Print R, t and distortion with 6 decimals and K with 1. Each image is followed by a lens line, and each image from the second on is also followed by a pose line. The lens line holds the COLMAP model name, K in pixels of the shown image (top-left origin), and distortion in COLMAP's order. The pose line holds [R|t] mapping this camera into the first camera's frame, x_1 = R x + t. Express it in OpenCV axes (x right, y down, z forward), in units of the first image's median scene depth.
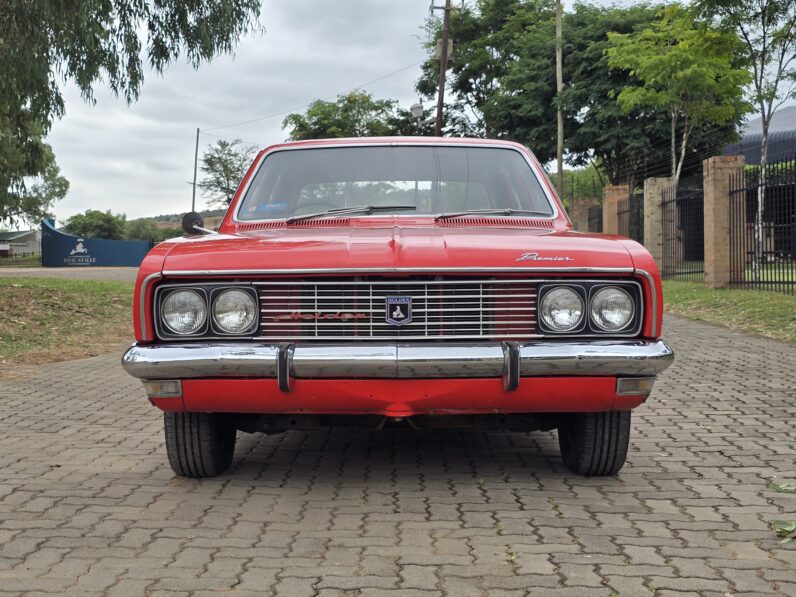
lens RADIAL K [[532.9, 0, 398.0], [0, 532.9, 298.5], [0, 0, 1]] dist [0.001808, 0.000718]
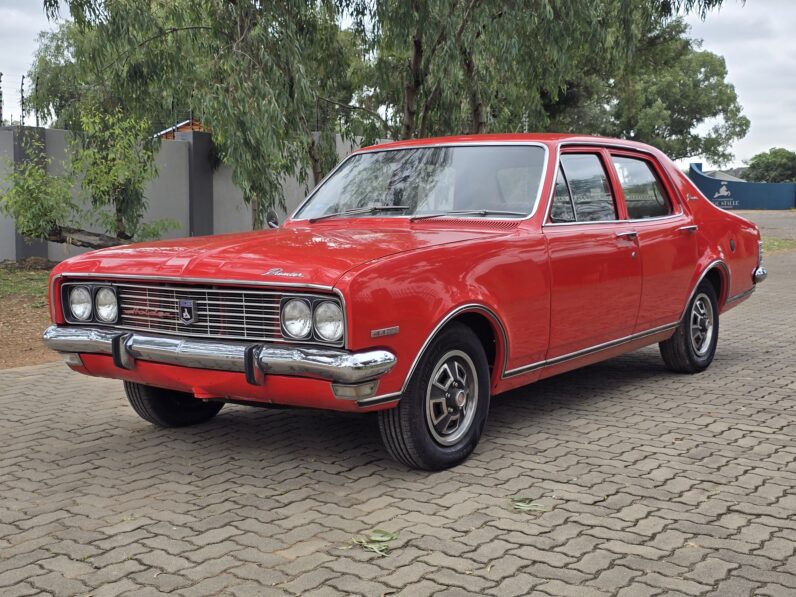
lens RADIAL K [[532.9, 0, 398.0], [0, 532.9, 298.5], [0, 0, 1]] dist [0.001808, 0.000718]
pose [[0.944737, 0.061460, -0.322018, 0.818345], [-0.074803, 0.996770, -0.029216, -0.008166], [0.319182, 0.051689, 0.946283, -0.019903]]
